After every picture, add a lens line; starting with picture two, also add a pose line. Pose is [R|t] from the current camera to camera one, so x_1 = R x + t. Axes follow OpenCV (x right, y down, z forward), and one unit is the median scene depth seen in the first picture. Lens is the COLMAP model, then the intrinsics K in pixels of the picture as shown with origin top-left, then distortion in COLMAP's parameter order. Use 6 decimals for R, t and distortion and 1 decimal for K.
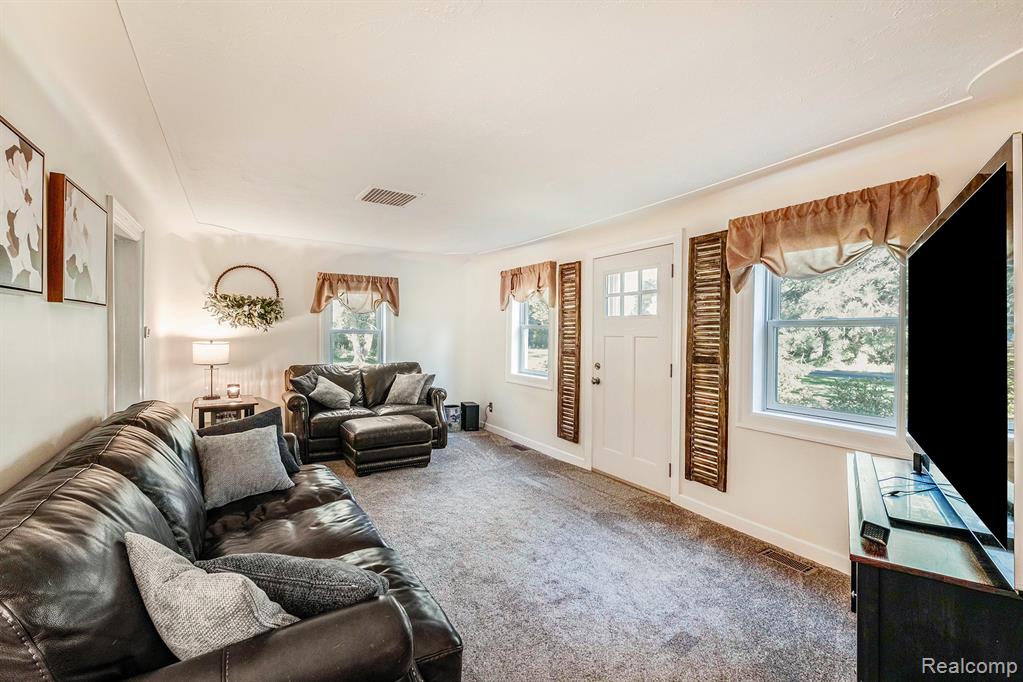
lens RADIAL K [[453.1, 0, 506.6], [0, 453.1, 334.7], [0, 0, 1]] dist [-0.012811, -0.000962]
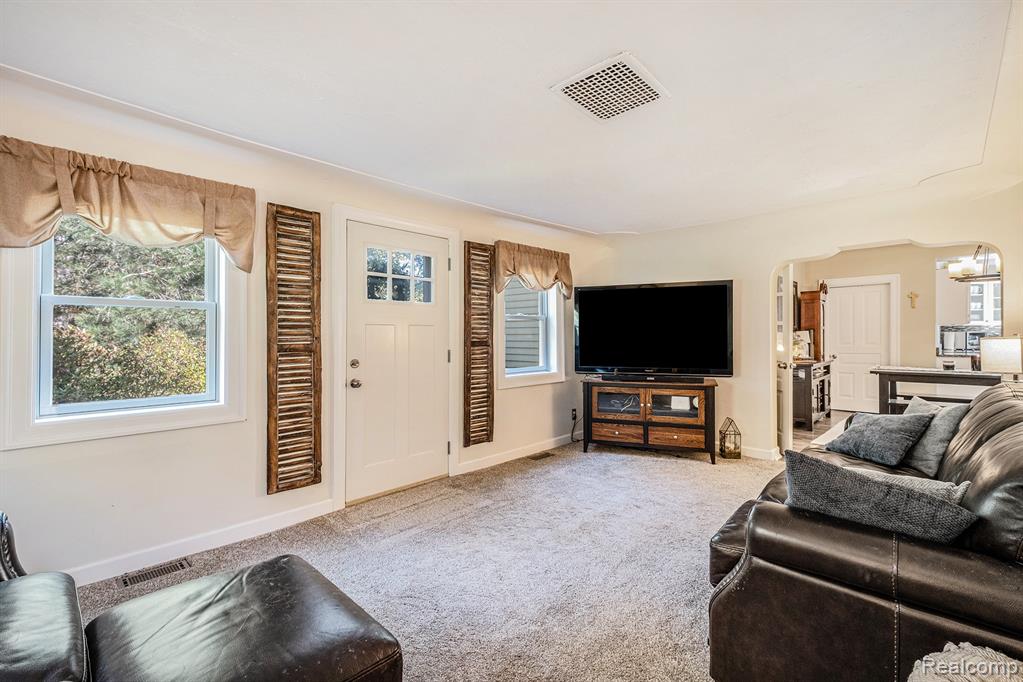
lens RADIAL K [[453.1, 0, 505.8], [0, 453.1, 337.3], [0, 0, 1]] dist [-0.012811, -0.000962]
pose [[-0.267977, -0.013772, 0.963327, -0.765246], [0.004129, 0.999872, 0.015443, 0.018992], [-0.963417, 0.008116, -0.267885, 1.233318]]
